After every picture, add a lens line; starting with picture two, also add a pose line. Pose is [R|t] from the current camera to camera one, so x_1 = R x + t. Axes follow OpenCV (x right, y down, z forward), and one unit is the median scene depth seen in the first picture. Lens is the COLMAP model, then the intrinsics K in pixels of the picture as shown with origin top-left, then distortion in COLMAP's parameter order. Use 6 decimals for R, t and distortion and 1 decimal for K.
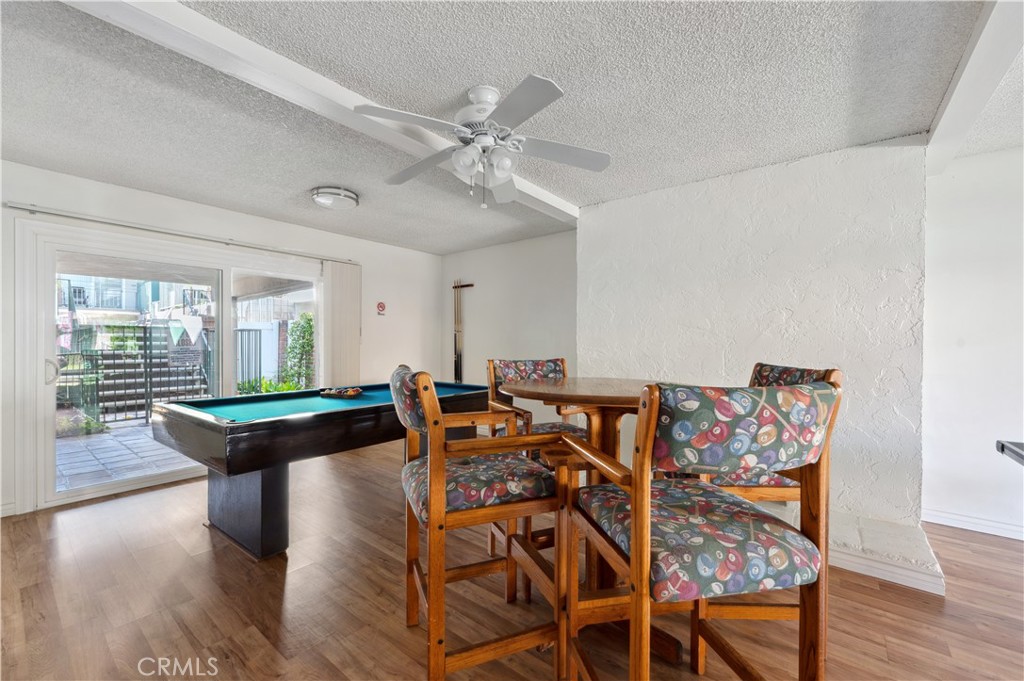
lens RADIAL K [[420.8, 0, 508.1], [0, 420.8, 344.3], [0, 0, 1]] dist [-0.000580, -0.000056]
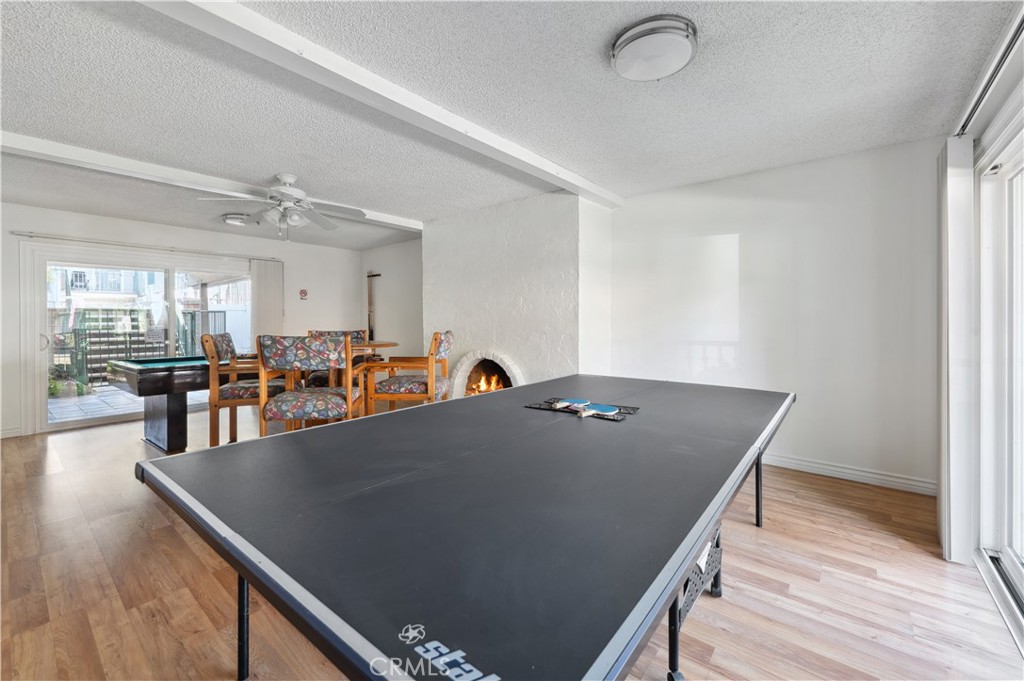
lens RADIAL K [[416.7, 0, 501.3], [0, 416.7, 321.0], [0, 0, 1]] dist [-0.000459, 0.000033]
pose [[0.999930, -0.008720, -0.008022, 0.483595], [0.008698, 0.999958, -0.002734, 0.006686], [0.008045, 0.002664, 0.999964, -0.409732]]
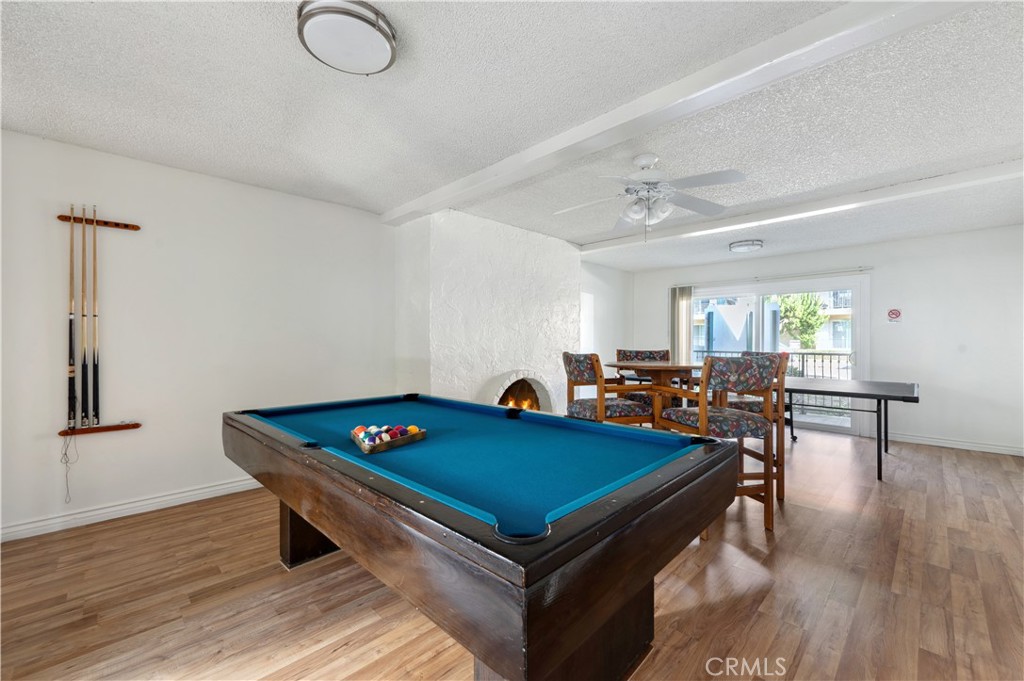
lens RADIAL K [[436.4, 0, 512.0], [0, 436.4, 340.5], [0, 0, 1]] dist [0.000989, 0.000027]
pose [[0.082750, -0.002595, 0.996567, -0.967237], [0.006965, 0.999974, 0.002026, -0.003366], [-0.996546, 0.006773, 0.082766, 0.844928]]
